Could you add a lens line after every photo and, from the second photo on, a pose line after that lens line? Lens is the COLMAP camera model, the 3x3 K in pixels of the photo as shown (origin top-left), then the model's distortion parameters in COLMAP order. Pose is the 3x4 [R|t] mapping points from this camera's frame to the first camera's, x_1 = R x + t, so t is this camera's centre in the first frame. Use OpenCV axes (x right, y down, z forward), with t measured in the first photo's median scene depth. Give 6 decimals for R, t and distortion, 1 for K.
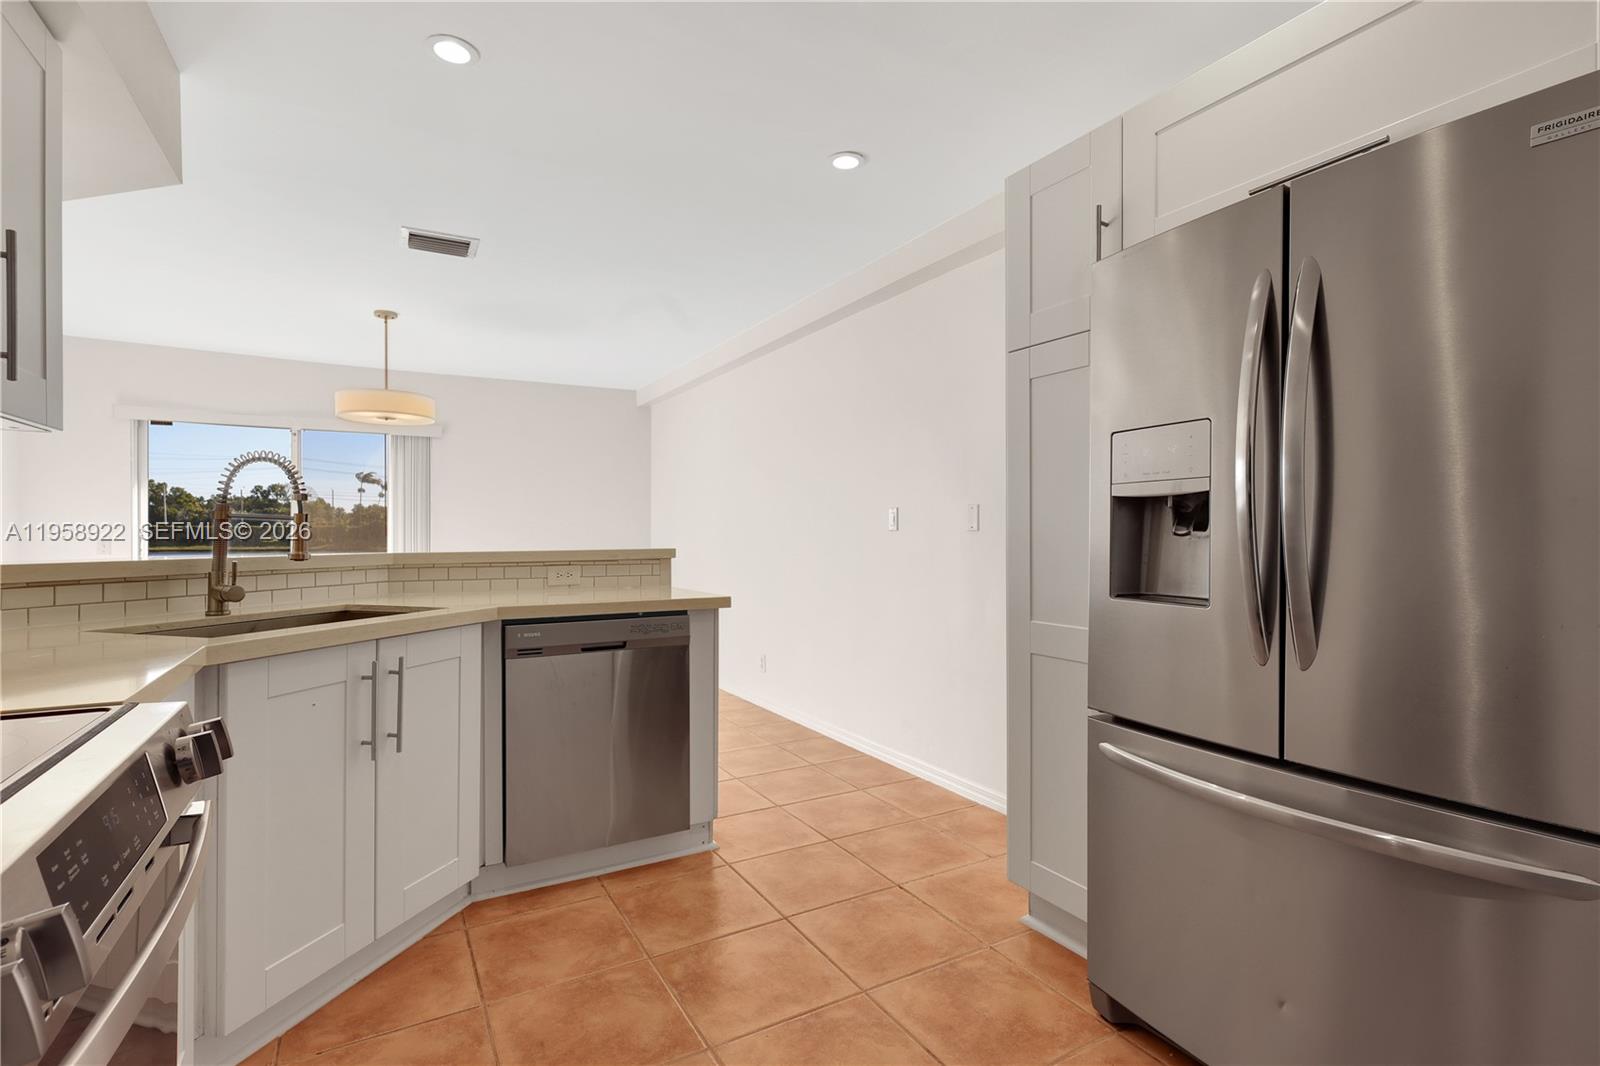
lens RADIAL K [[755.3, 0, 790.2], [0, 755.3, 536.7], [0, 0, 1]] dist [-0.001275, 0.002799]
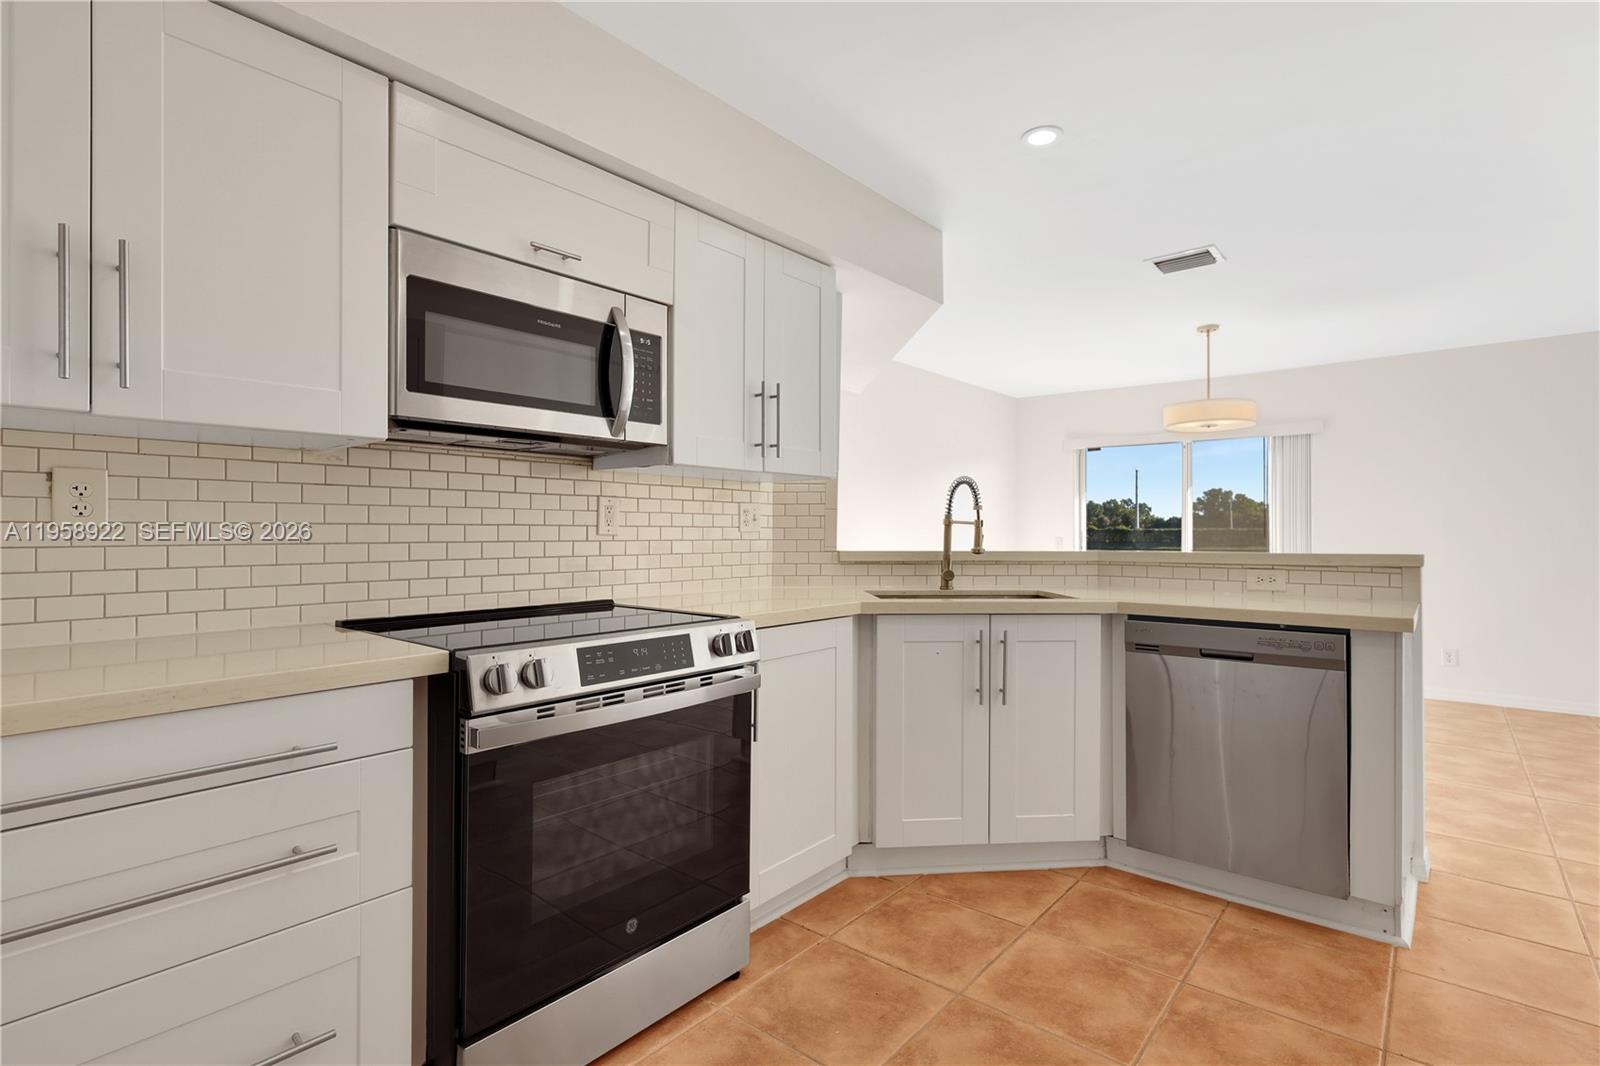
lens RADIAL K [[755.3, 0, 816.6], [0, 755.3, 521.0], [0, 0, 1]] dist [-0.001275, 0.002799]
pose [[0.374374, -0.012974, -0.927187, 0.474211], [-0.006481, 0.999841, -0.016608, -0.003083], [0.927255, 0.012227, 0.374230, 0.187286]]
